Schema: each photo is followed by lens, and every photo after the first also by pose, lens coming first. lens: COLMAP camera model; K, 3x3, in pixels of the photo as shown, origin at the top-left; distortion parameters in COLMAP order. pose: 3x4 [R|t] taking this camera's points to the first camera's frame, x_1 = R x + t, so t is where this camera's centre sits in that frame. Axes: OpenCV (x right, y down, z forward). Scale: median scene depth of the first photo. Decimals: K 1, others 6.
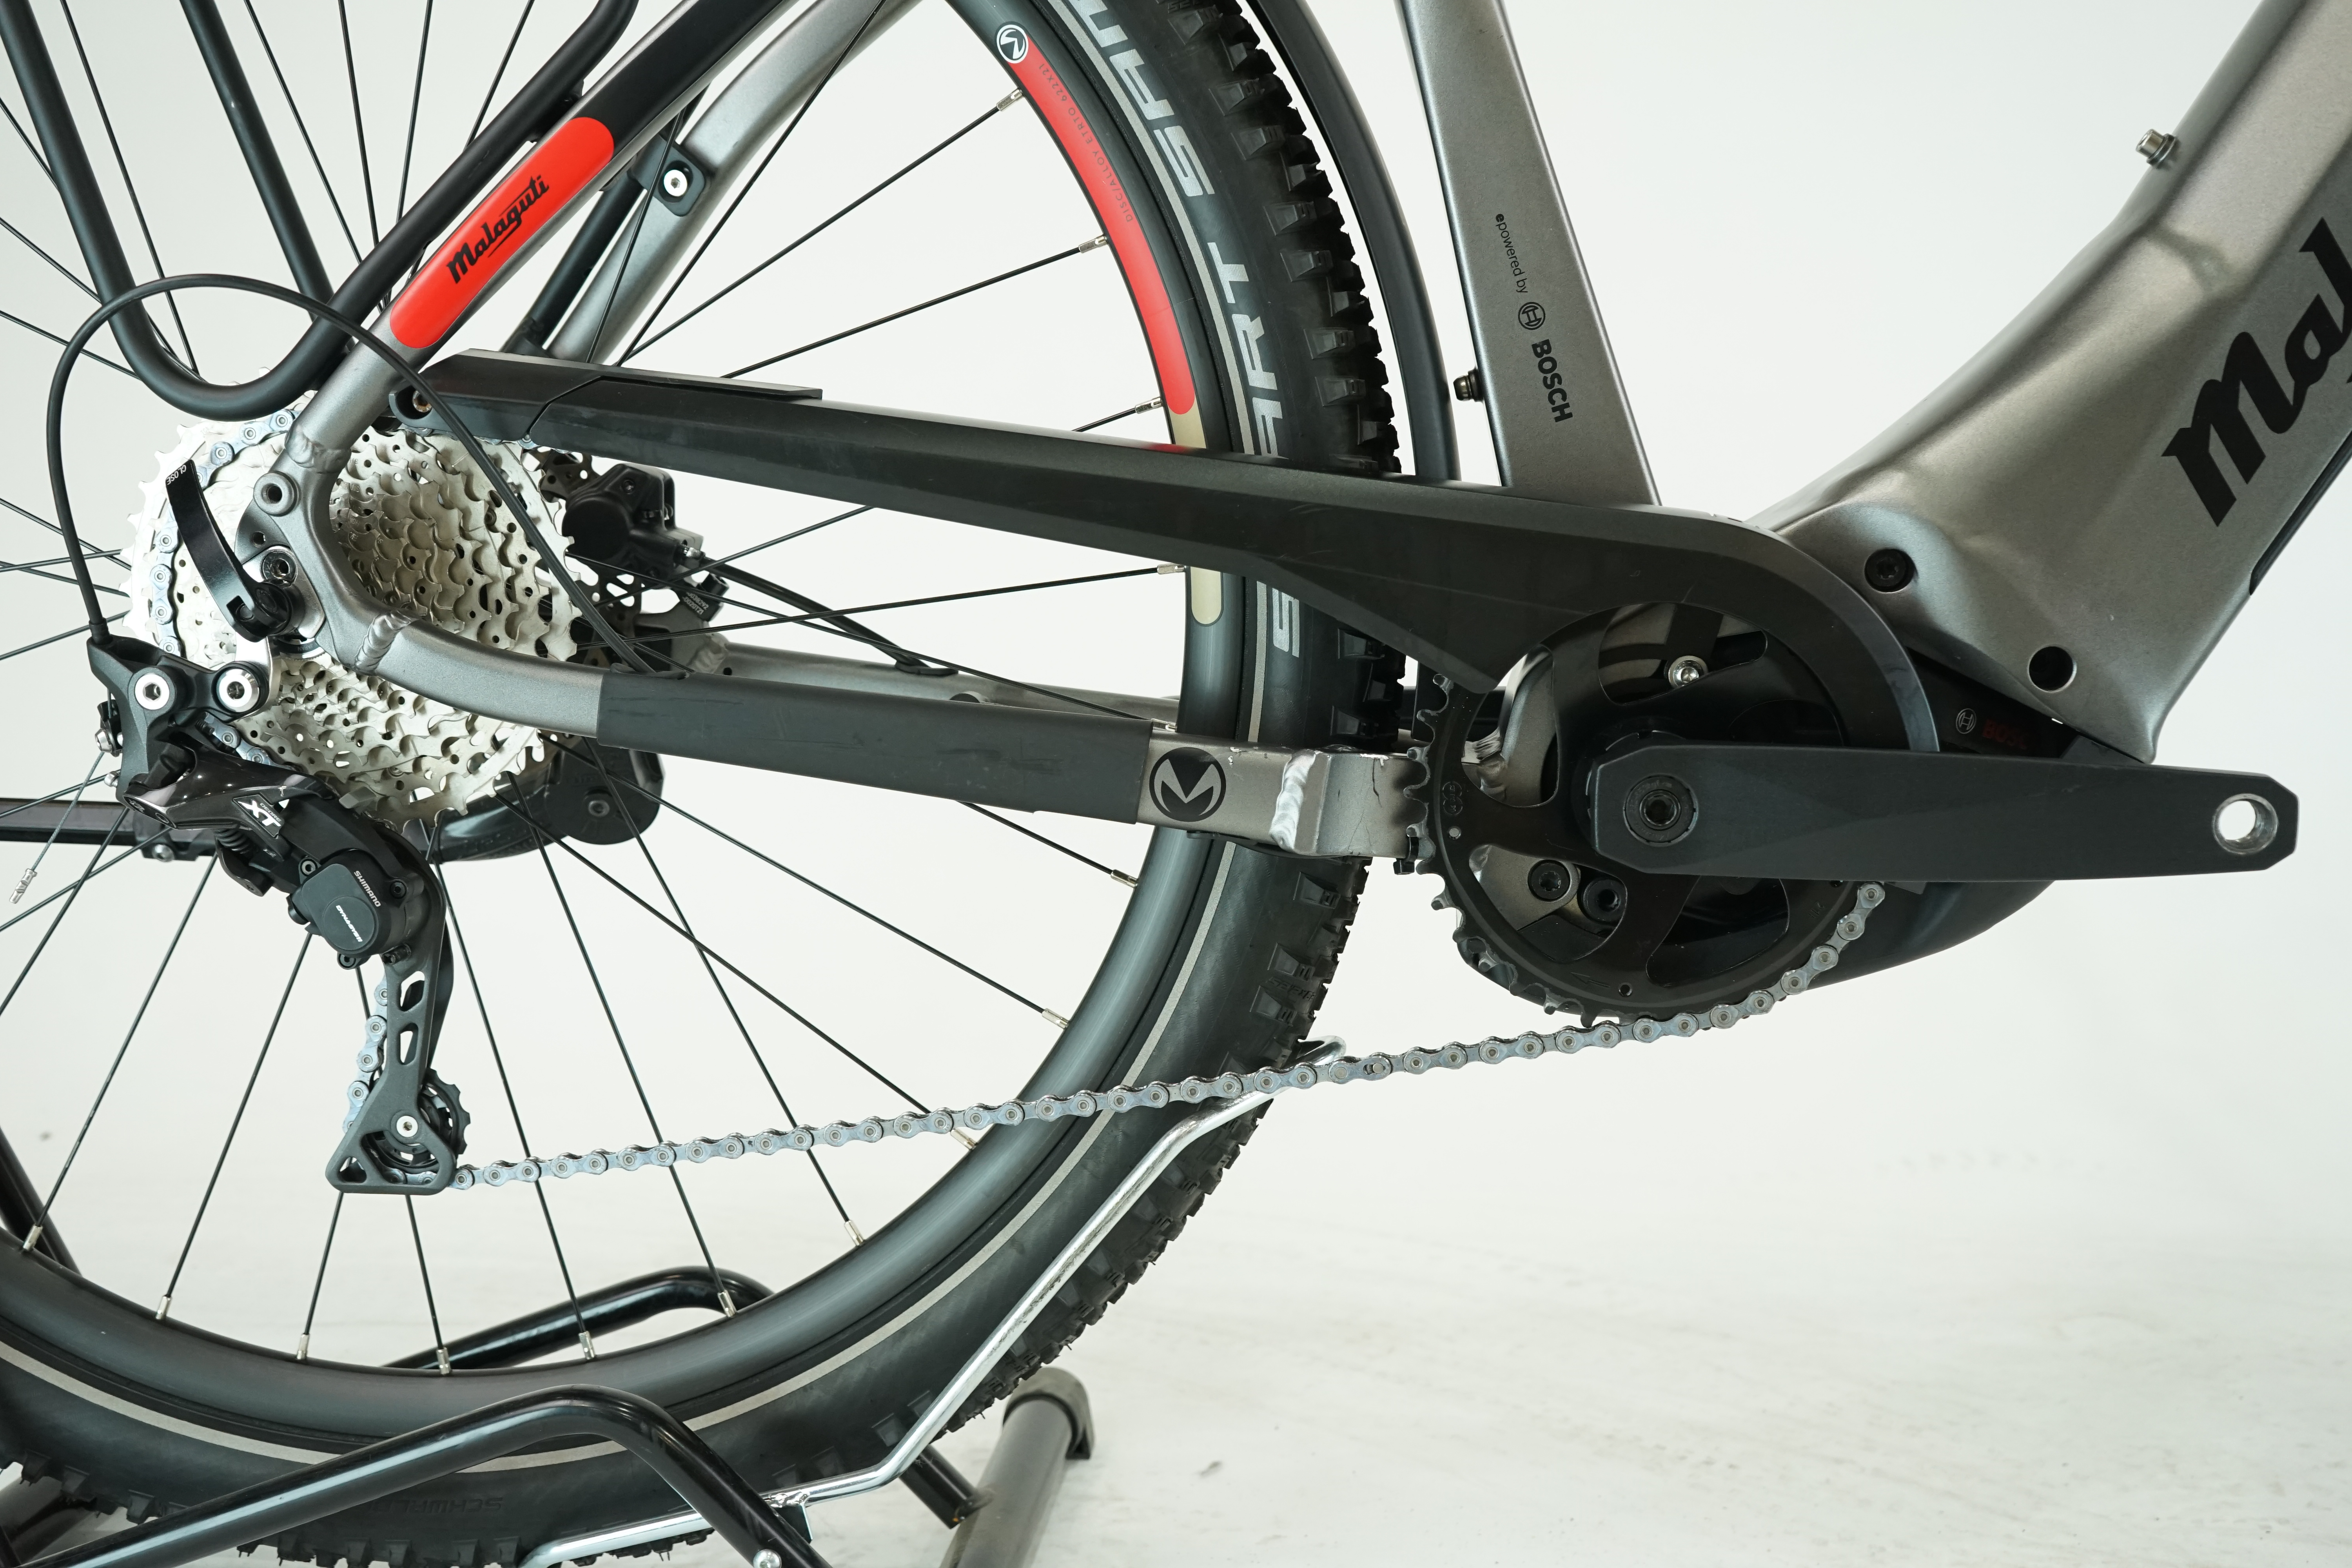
lens RADIAL K [[2343.0, 0, 1176.0], [0, 2343.0, 784.0], [0, 0, 1]] dist [-0.028827, -0.000252]
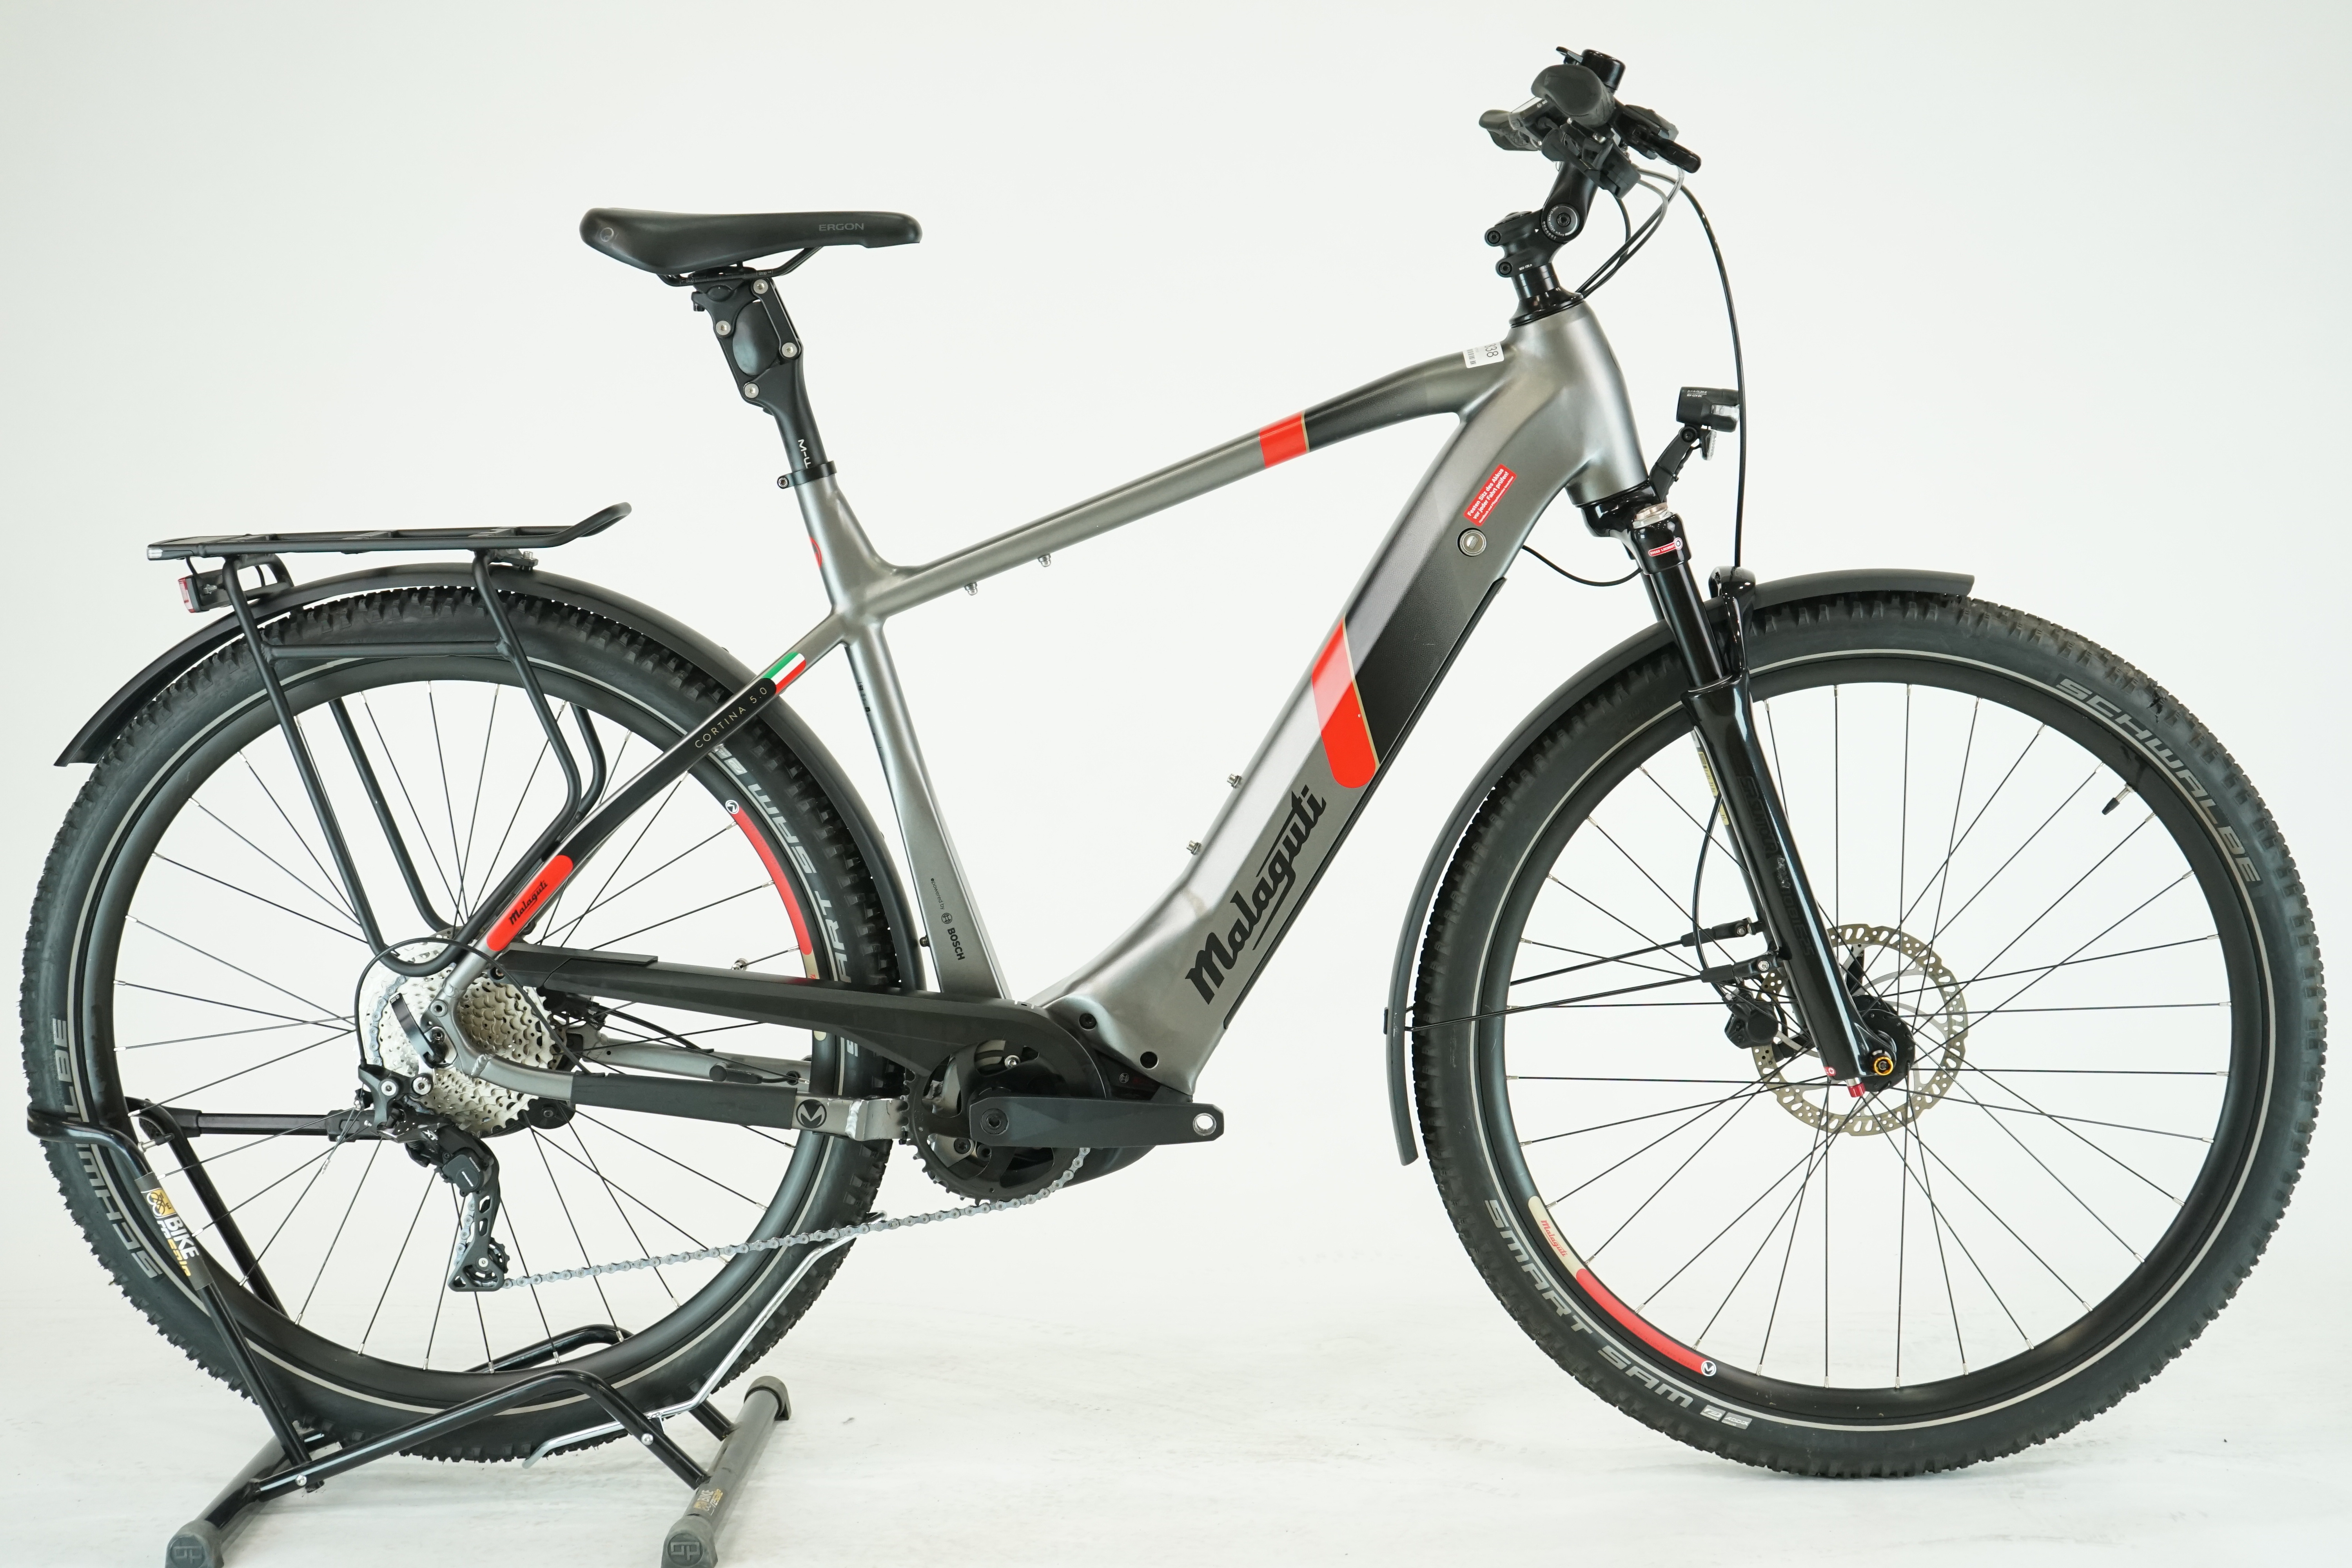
lens RADIAL K [[2930.3, 0, 1176.0], [0, 2930.3, 784.0], [0, 0, 1]] dist [-0.012781, -0.769167]
pose [[0.996381, -0.024992, 0.081247, 0.140604], [0.025986, 0.999600, -0.011198, -0.292388], [-0.080935, 0.013269, 0.996631, -2.046277]]
